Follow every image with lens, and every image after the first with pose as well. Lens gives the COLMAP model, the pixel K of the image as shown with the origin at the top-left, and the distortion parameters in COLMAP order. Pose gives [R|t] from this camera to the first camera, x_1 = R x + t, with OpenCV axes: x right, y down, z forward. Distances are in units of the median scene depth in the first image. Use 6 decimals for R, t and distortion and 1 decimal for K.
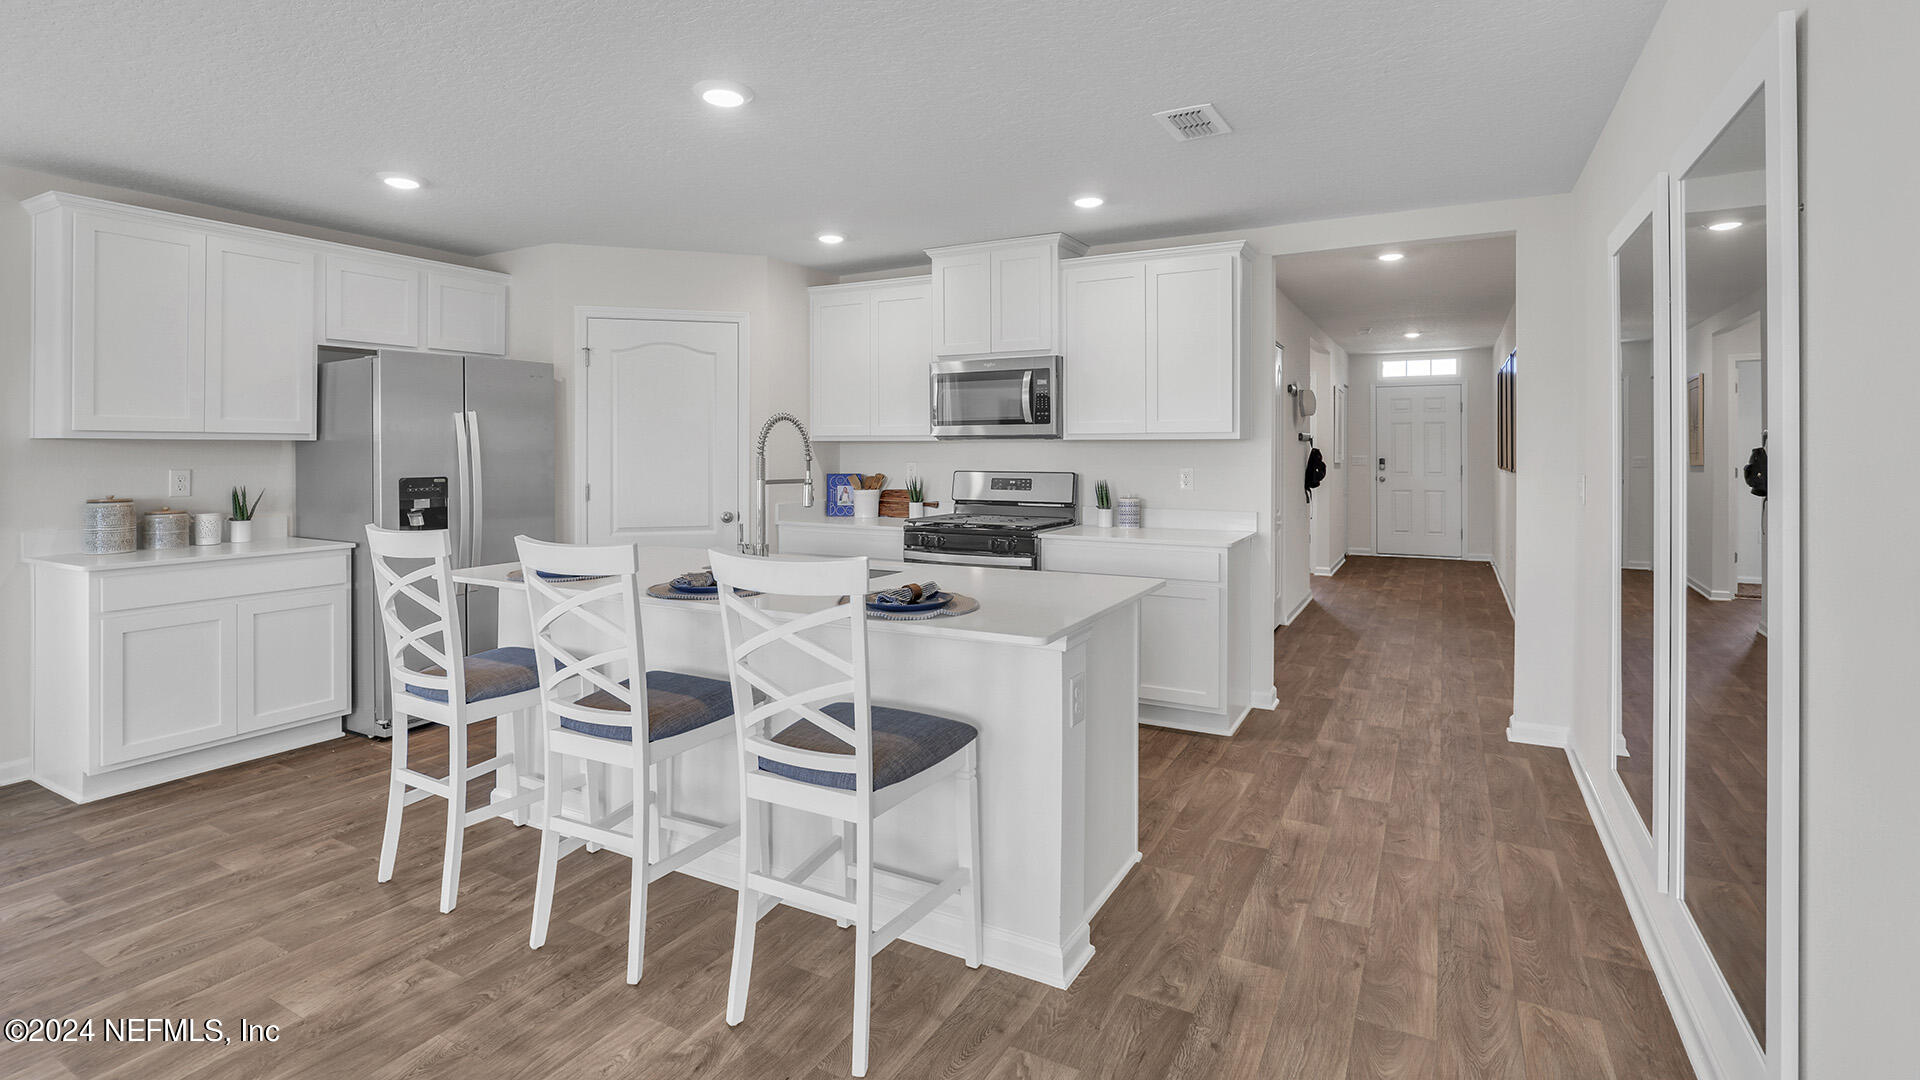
lens RADIAL K [[876.2, 0, 941.5], [0, 876.2, 450.6], [0, 0, 1]] dist [-0.014053, 0.000961]
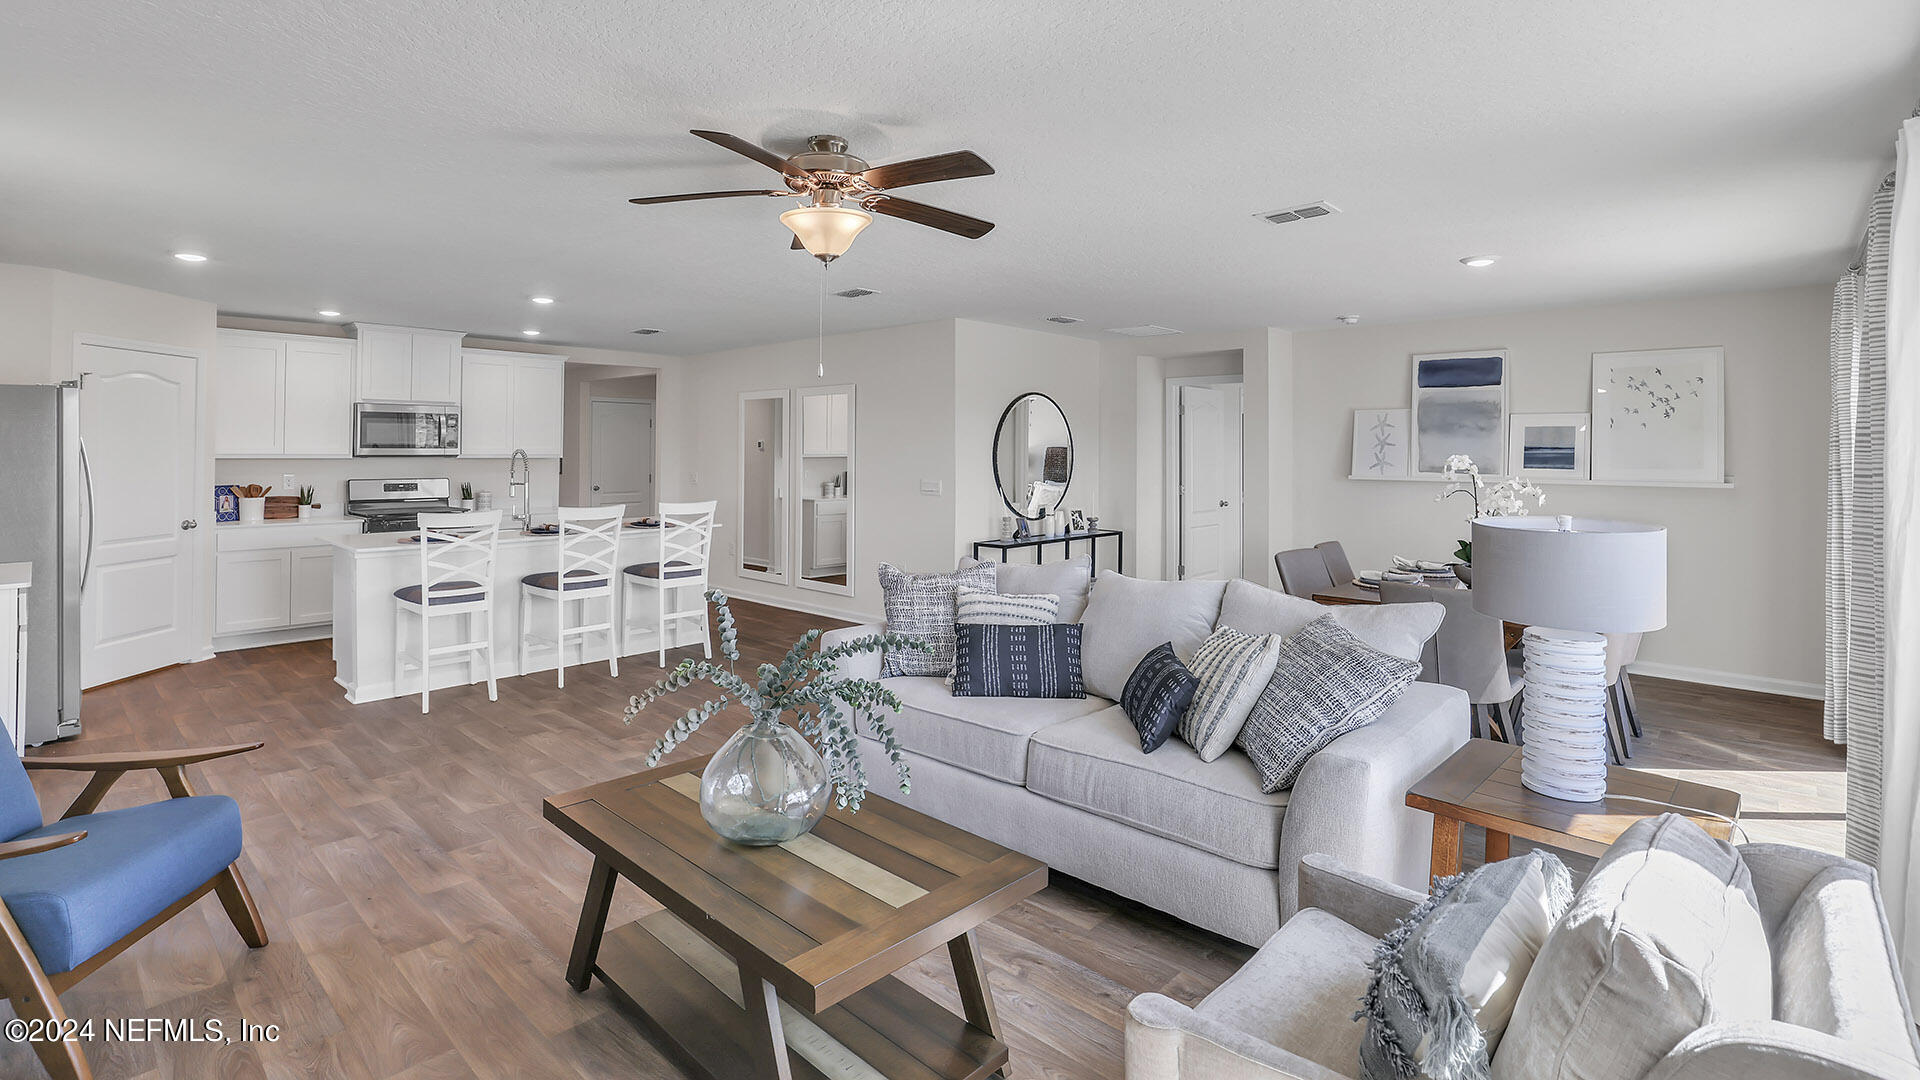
lens RADIAL K [[876.2, 0, 949.1], [0, 876.2, 435.8], [0, 0, 1]] dist [-0.014053, 0.000961]
pose [[0.263937, 0.021583, 0.964298, -1.122894], [-0.000729, 0.999754, -0.022177, -0.017778], [-0.964540, 0.005150, 0.263888, -0.290727]]
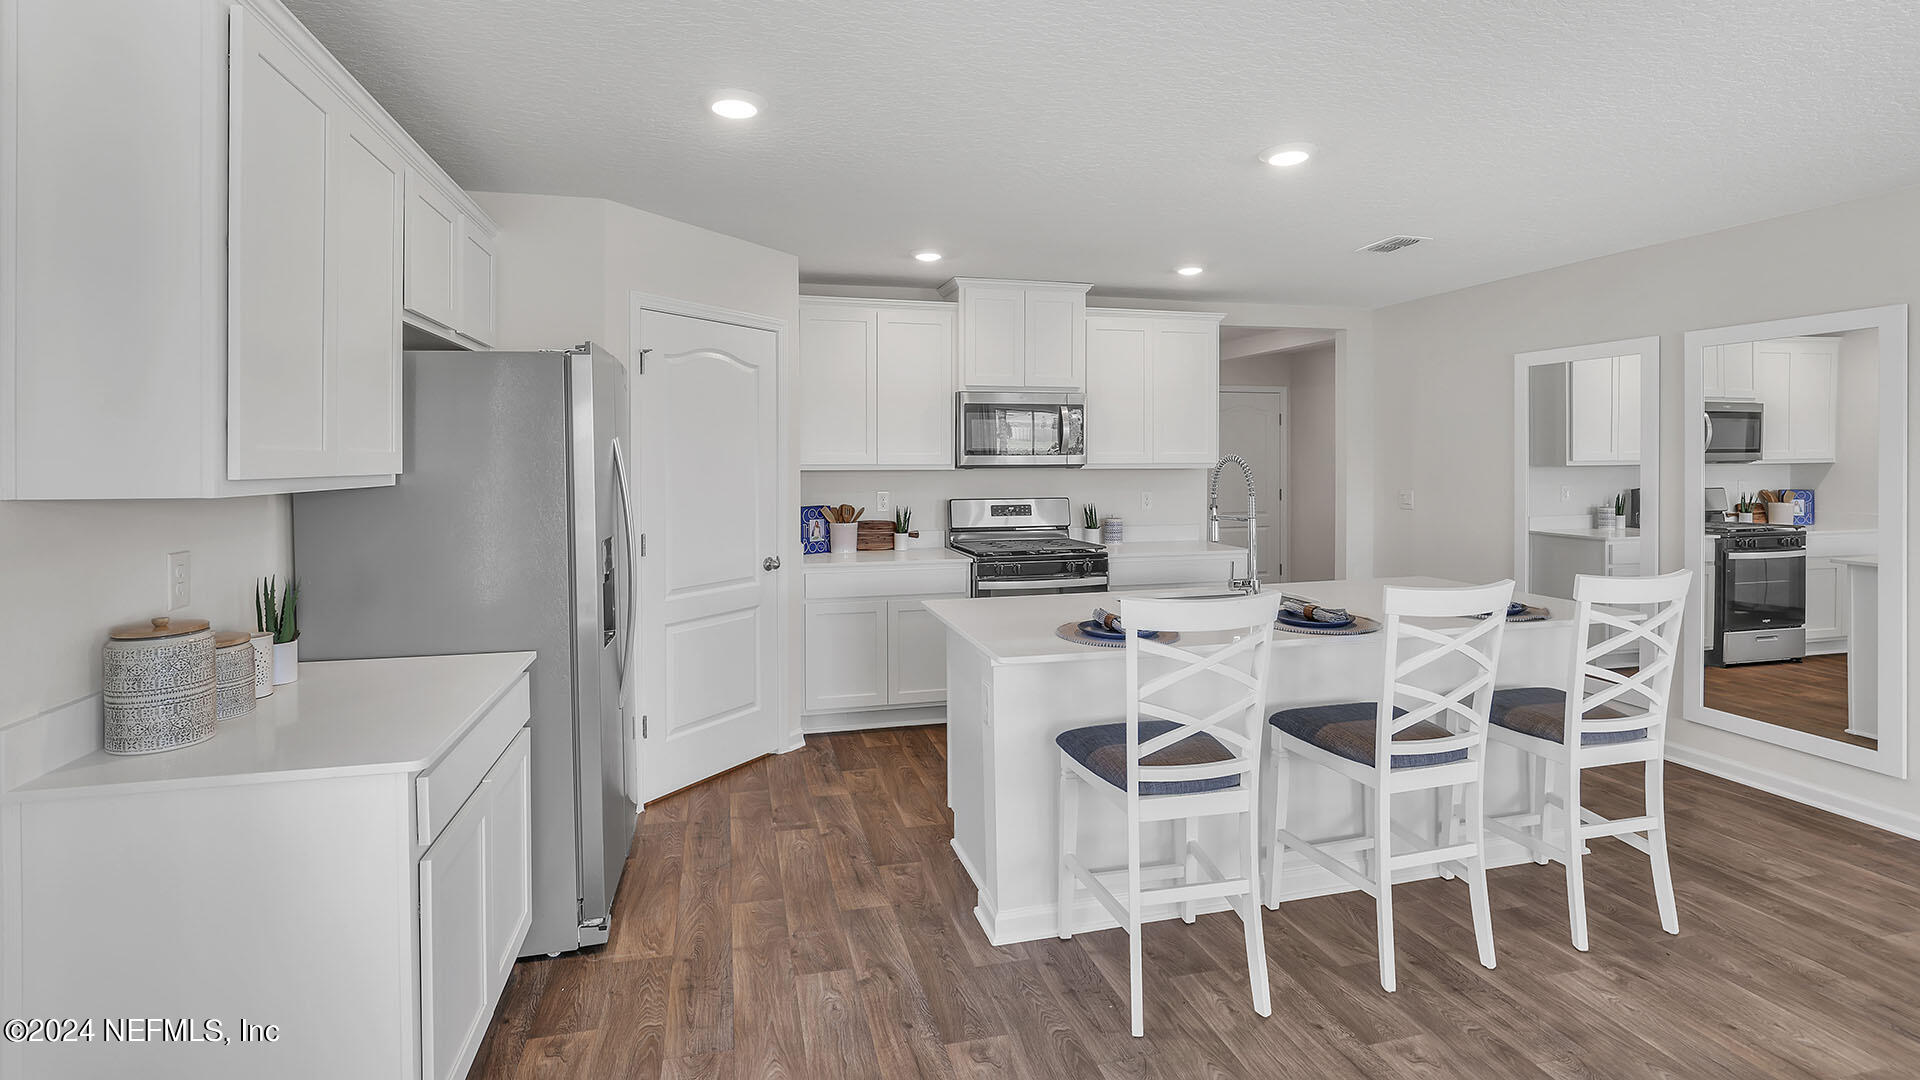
lens RADIAL K [[876.2, 0, 956.5], [0, 876.2, 471.6], [0, 0, 1]] dist [-0.014053, 0.000961]
pose [[0.736980, -0.011075, 0.675824, -0.694862], [0.003644, 0.999916, 0.012413, -0.022360], [-0.675905, -0.006686, 0.736959, 0.273577]]
